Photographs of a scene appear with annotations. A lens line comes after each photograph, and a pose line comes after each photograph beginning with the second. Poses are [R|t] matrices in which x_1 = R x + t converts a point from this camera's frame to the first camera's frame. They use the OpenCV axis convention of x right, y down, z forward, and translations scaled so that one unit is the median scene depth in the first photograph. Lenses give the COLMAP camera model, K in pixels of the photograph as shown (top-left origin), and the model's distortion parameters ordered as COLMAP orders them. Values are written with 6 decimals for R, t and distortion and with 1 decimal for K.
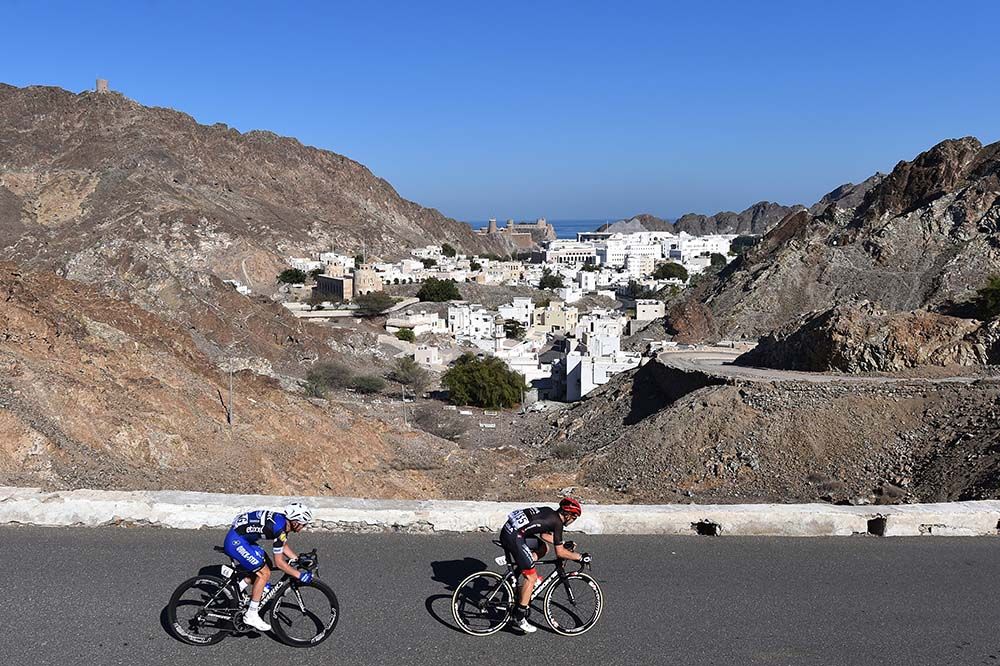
lens RADIAL K [[663.5, 0, 492.2], [0, 663.5, 254.6], [0, 0, 1]] dist [-0.001885, -0.007588]
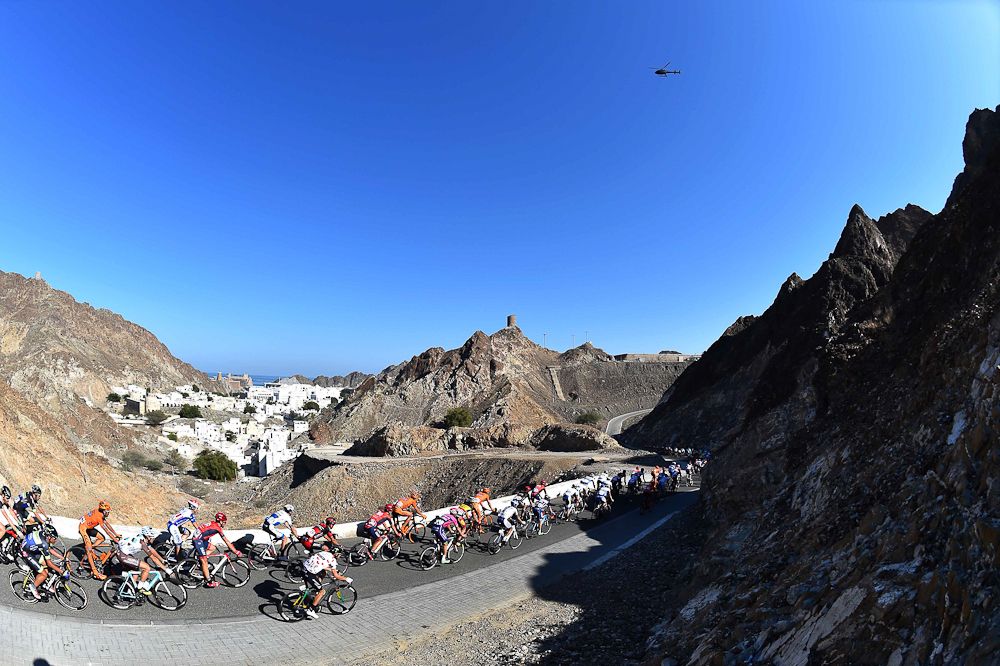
lens RADIAL K [[461.4, 0, 499.8], [0, 461.4, 334.6], [0, 0, 1]] dist [-0.000145, 0.000084]
pose [[0.720836, 0.096850, 0.686305, -0.317487], [0.028744, 0.985160, -0.169214, 0.077120], [-0.692509, 0.141703, 0.707355, -0.379052]]
